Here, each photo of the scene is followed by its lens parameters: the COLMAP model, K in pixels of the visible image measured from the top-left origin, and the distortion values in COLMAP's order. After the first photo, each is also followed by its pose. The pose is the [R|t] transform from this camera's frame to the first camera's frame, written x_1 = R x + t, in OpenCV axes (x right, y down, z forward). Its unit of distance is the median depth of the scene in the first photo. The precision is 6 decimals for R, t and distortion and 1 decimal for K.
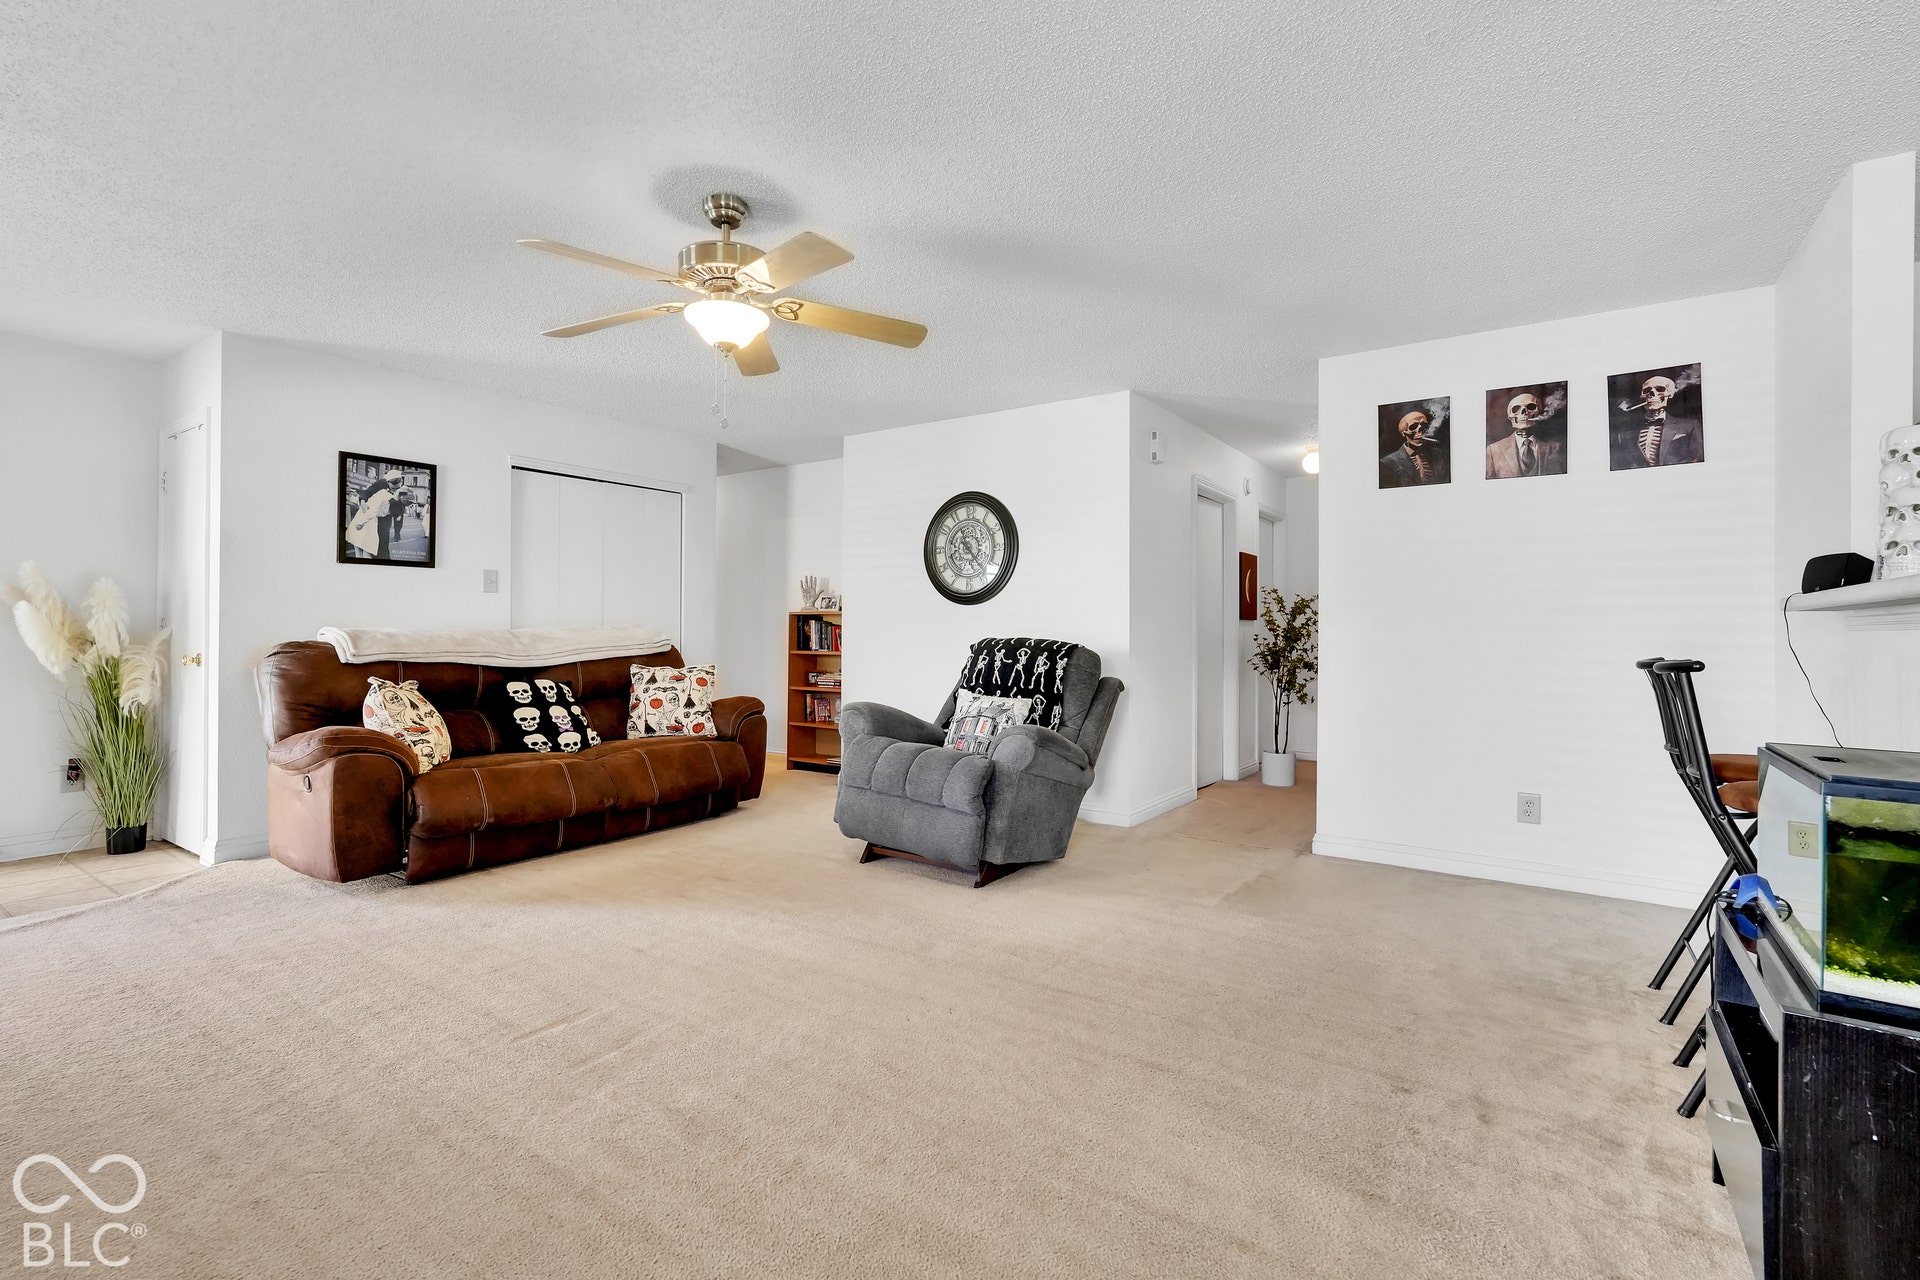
lens RADIAL K [[870.6, 0, 957.9], [0, 870.6, 622.6], [0, 0, 1]] dist [-0.013150, 0.007169]
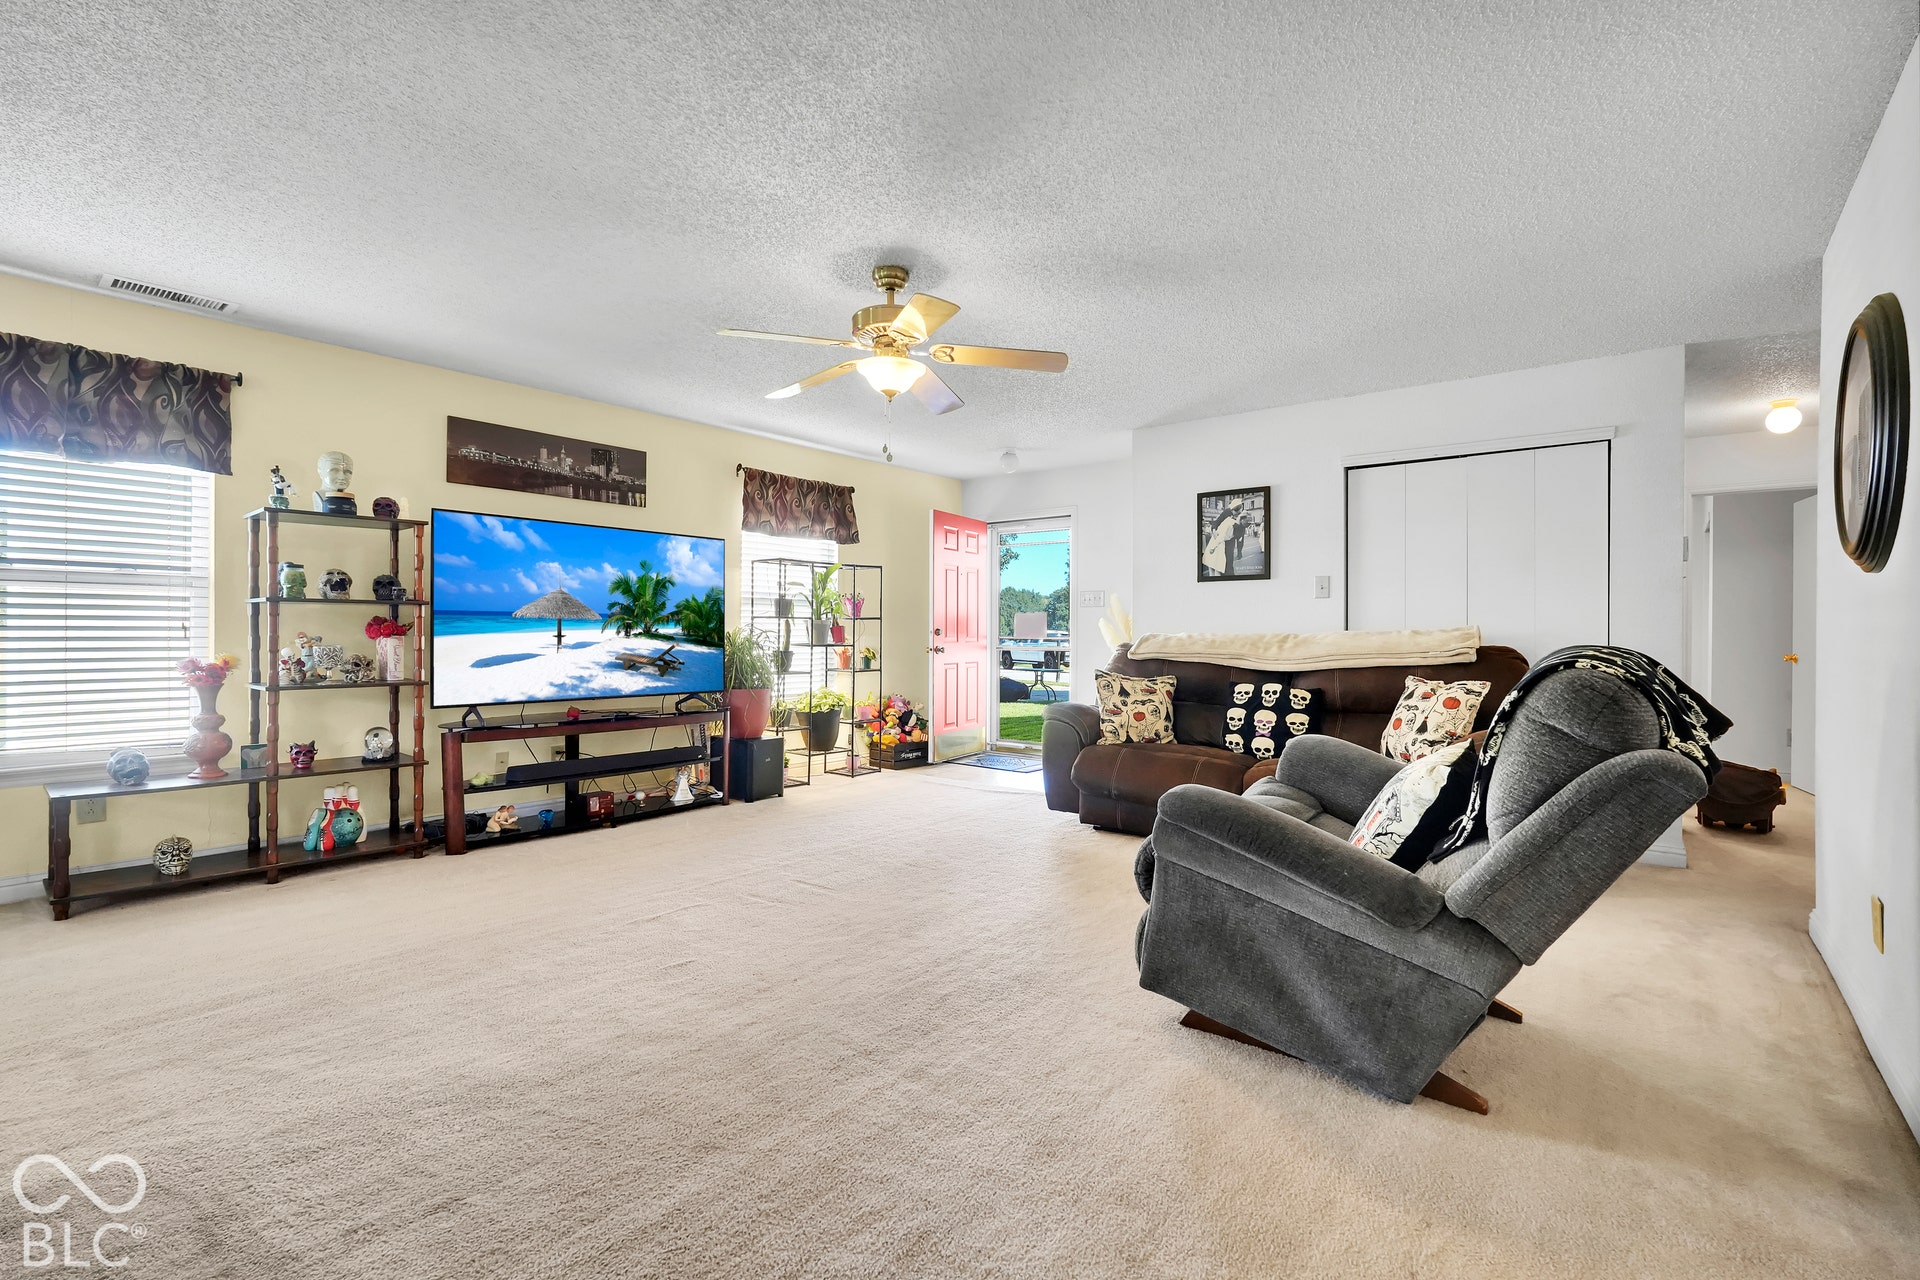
lens RADIAL K [[870.6, 0, 956.7], [0, 870.6, 636.7], [0, 0, 1]] dist [-0.013150, 0.007169]
pose [[-0.065748, -0.000366, -0.997836, 0.576213], [0.002087, 0.999998, -0.000504, 0.011200], [0.997834, -0.002115, -0.065747, 0.731509]]
